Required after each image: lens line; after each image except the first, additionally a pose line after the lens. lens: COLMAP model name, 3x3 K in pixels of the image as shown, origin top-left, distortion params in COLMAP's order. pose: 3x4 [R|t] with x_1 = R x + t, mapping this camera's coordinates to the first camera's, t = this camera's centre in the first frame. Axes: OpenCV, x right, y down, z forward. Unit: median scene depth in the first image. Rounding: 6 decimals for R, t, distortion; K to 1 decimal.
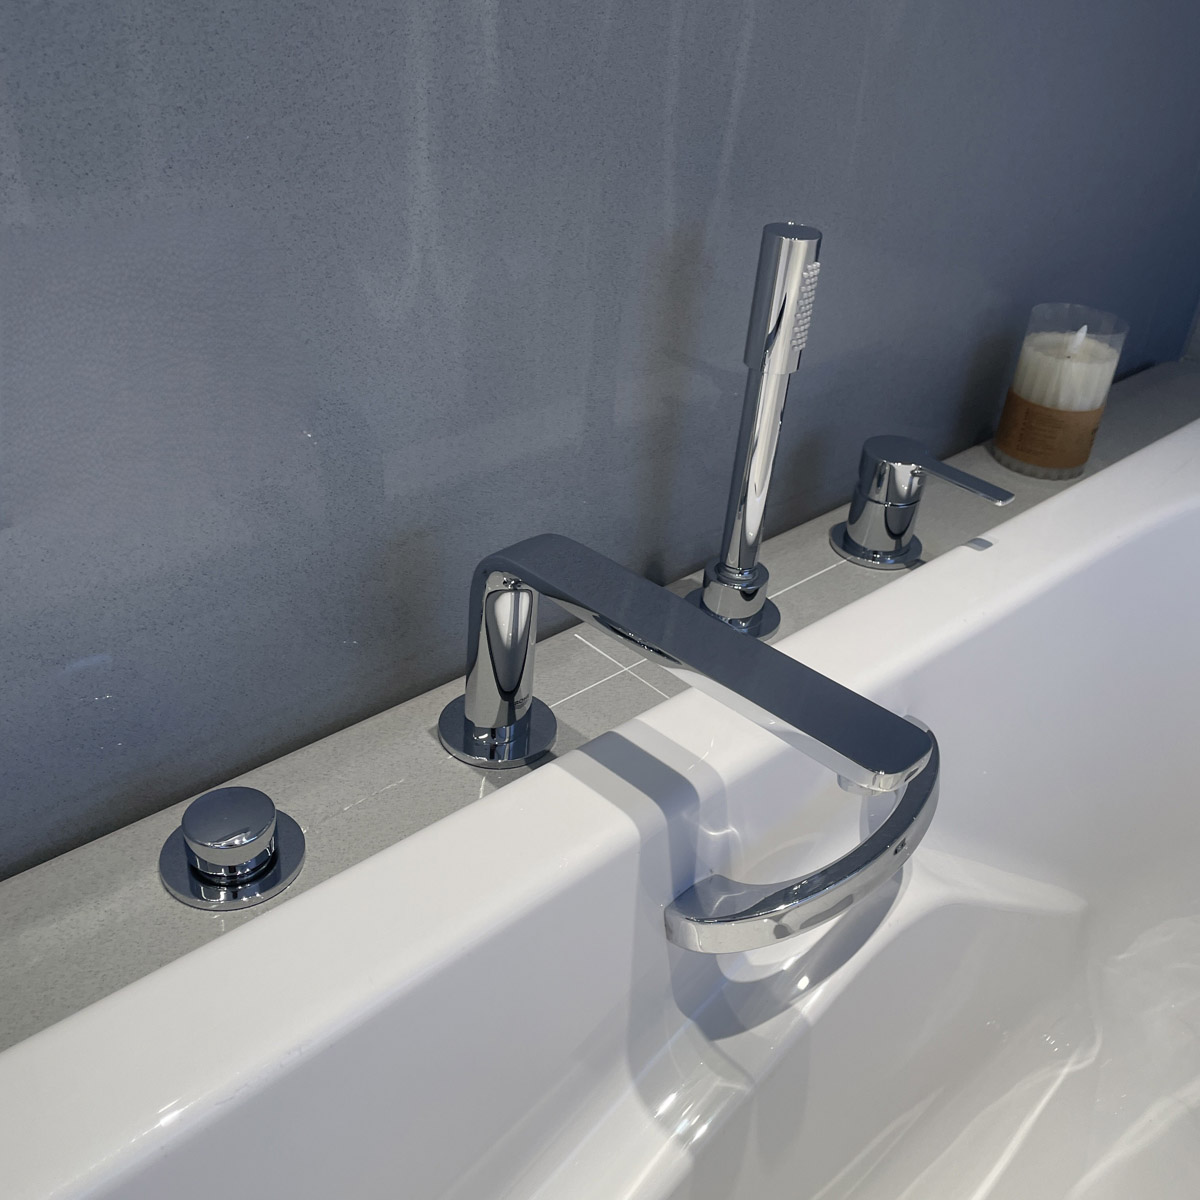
lens RADIAL K [[1218.8, 0, 600.0], [0, 1218.8, 600.0], [0, 0, 1]] dist [0.094297, -0.145766]
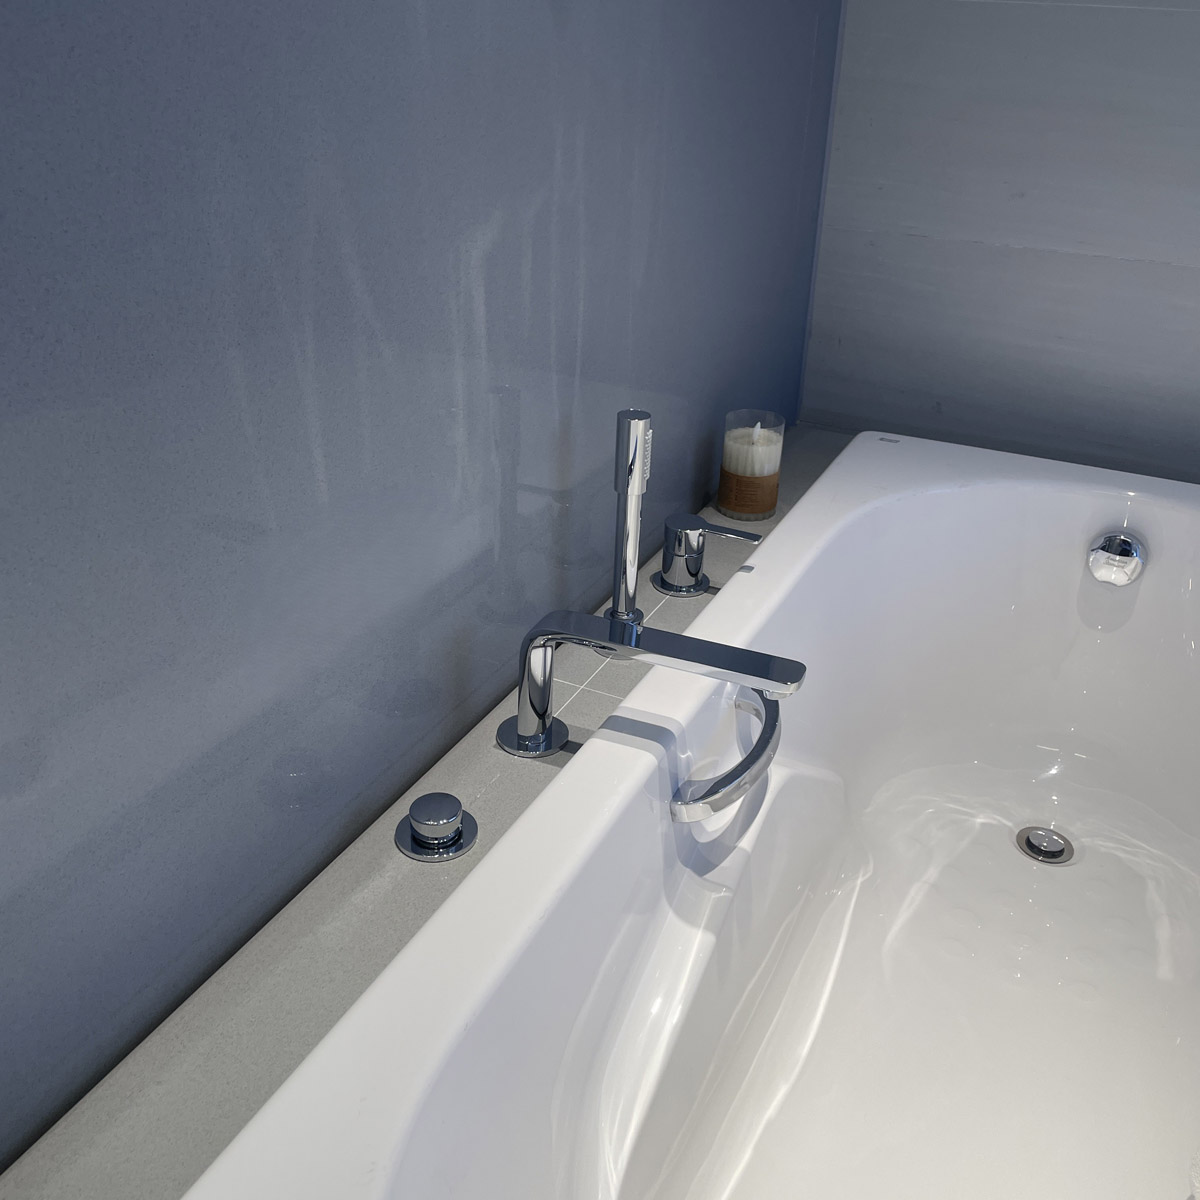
lens RADIAL K [[1237.3, 0, 600.0], [0, 1237.3, 600.0], [0, 0, 1]] dist [0.059826, -0.097260]
pose [[0.931074, -0.207634, 0.299982, -0.483804], [0.224908, 0.974088, -0.023845, -0.012589], [-0.287258, 0.089670, 0.953647, -0.659214]]
